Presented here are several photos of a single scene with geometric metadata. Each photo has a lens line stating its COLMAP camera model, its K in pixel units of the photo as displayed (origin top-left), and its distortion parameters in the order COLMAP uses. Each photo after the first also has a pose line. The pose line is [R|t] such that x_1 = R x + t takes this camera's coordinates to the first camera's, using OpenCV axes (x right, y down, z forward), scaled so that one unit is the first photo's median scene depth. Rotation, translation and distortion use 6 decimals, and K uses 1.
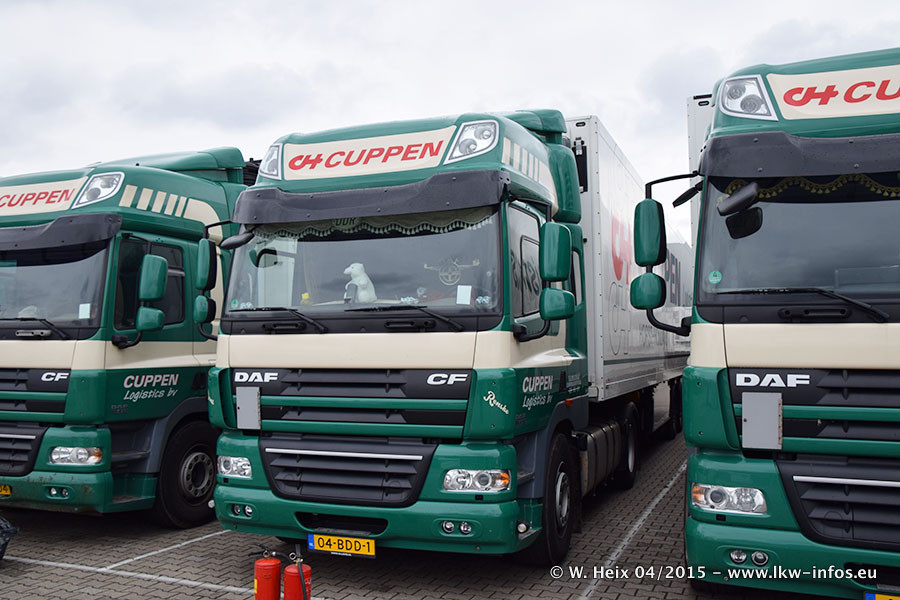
lens RADIAL K [[777.4, 0, 435.5], [0, 777.4, 307.0], [0, 0, 1]] dist [0.020624, -0.004026]
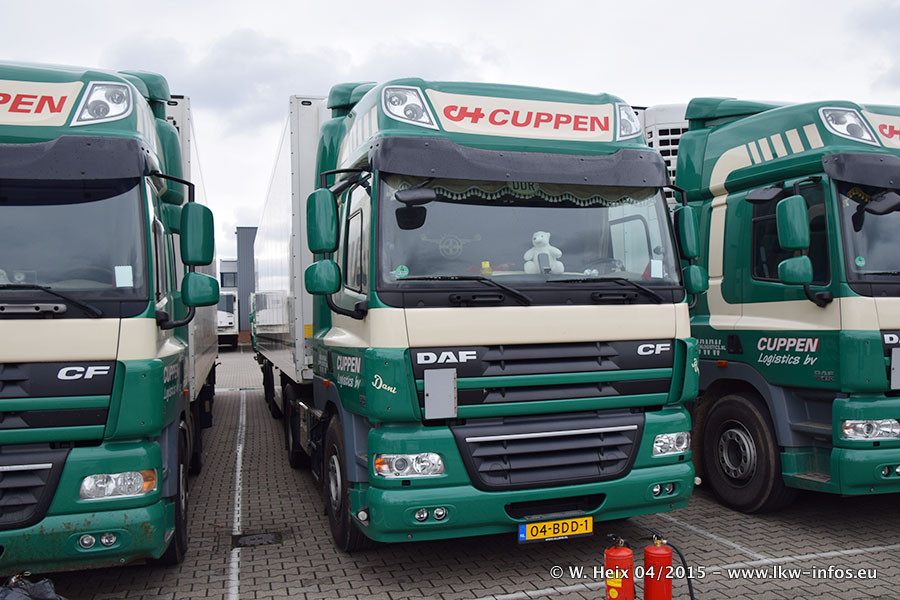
lens RADIAL K [[761.5, 0, 475.9], [0, 761.5, 300.1], [0, 0, 1]] dist [-0.090976, 0.019843]
pose [[0.786882, 0.004791, 0.617085, -0.709552], [-0.007630, 0.999969, 0.001966, 0.024838], [-0.617056, -0.006255, 0.786894, 0.316902]]
